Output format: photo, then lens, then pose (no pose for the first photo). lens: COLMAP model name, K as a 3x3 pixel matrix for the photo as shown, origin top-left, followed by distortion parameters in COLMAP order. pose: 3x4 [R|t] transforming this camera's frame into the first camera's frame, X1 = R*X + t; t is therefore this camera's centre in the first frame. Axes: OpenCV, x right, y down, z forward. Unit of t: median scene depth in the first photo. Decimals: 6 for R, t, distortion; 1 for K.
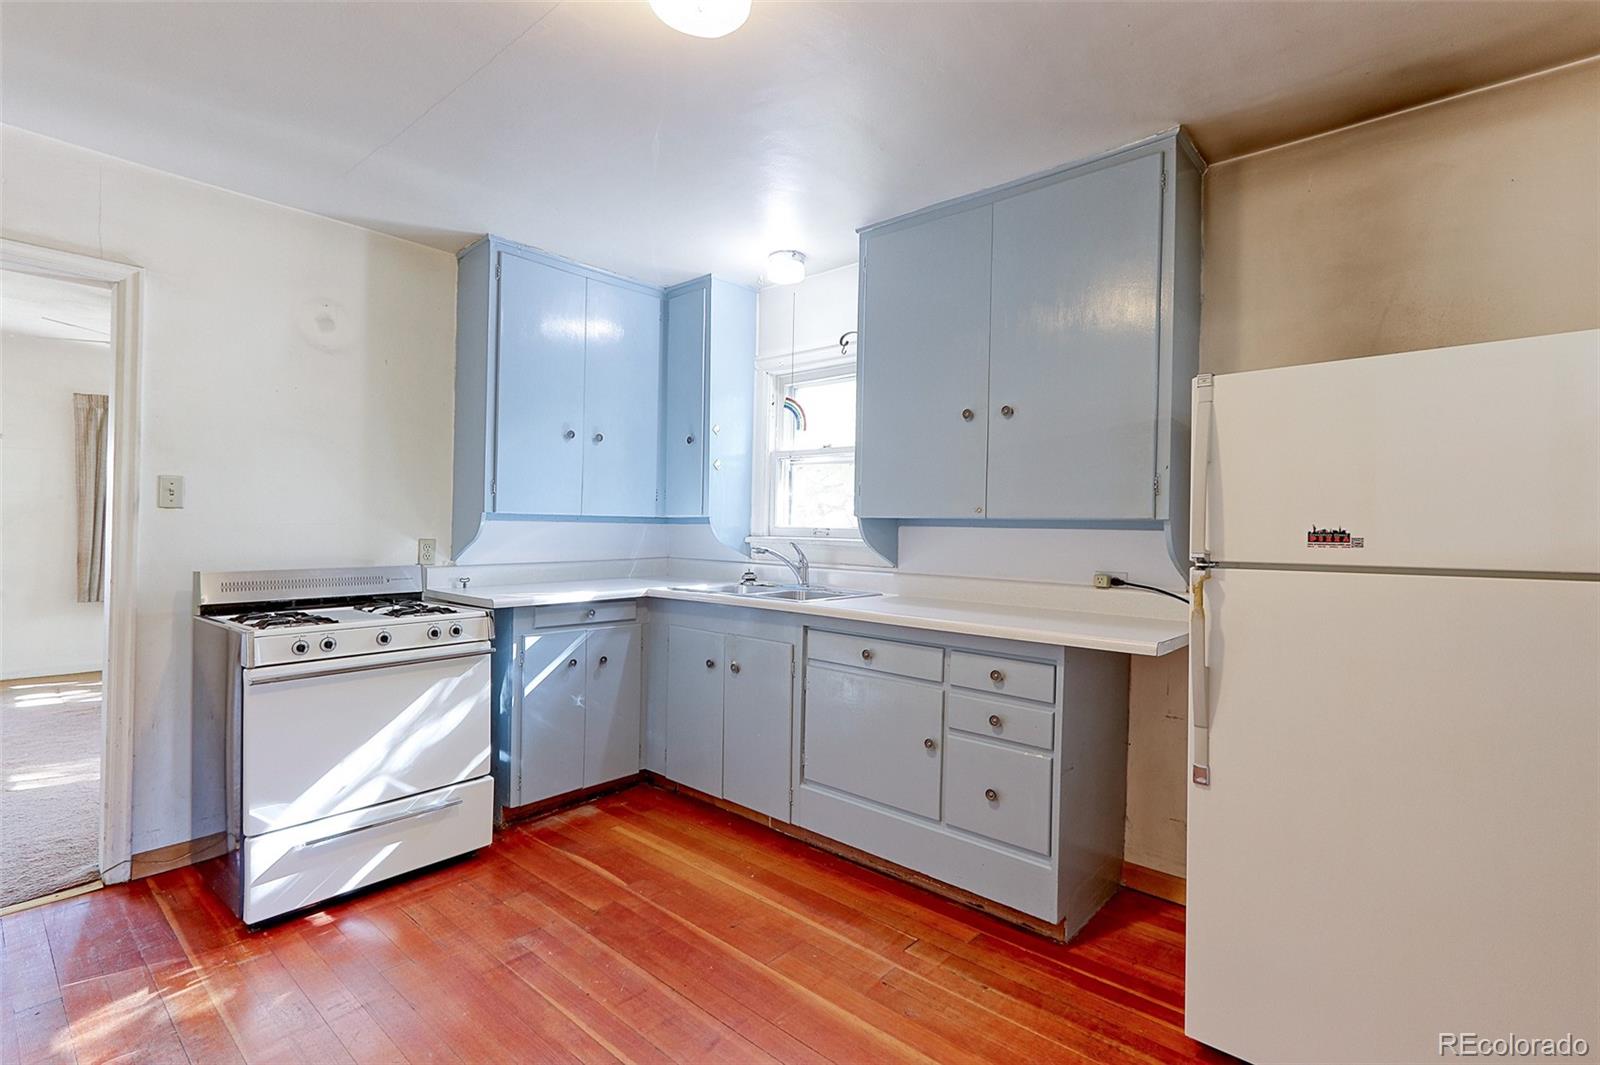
lens RADIAL K [[766.6, 0, 800.0], [0, 766.6, 532.5], [0, 0, 1]] dist [0.001848, 0.002000]
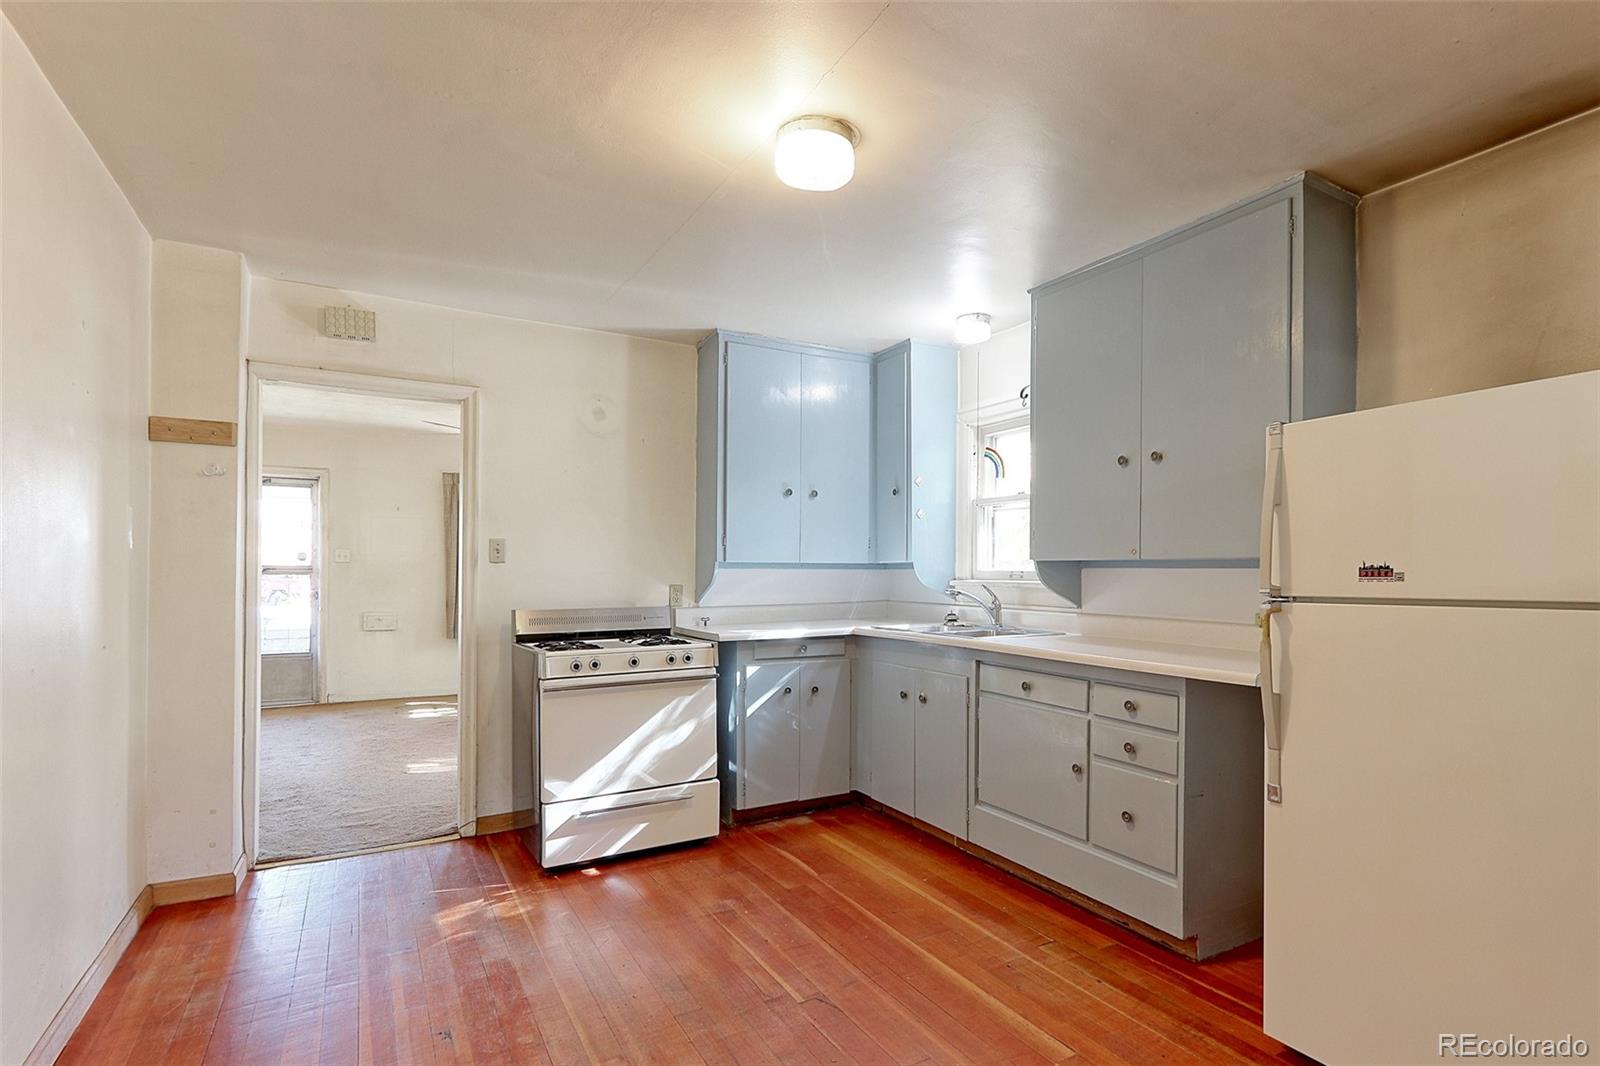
lens RADIAL K [[753.3, 0, 805.5], [0, 753.3, 575.4], [0, 0, 1]] dist [-0.000736, 0.000638]
pose [[0.952620, -0.012495, -0.303905, 0.113893], [0.011569, 0.999921, -0.004847, 0.003036], [0.303942, 0.001101, 0.952690, -0.111368]]
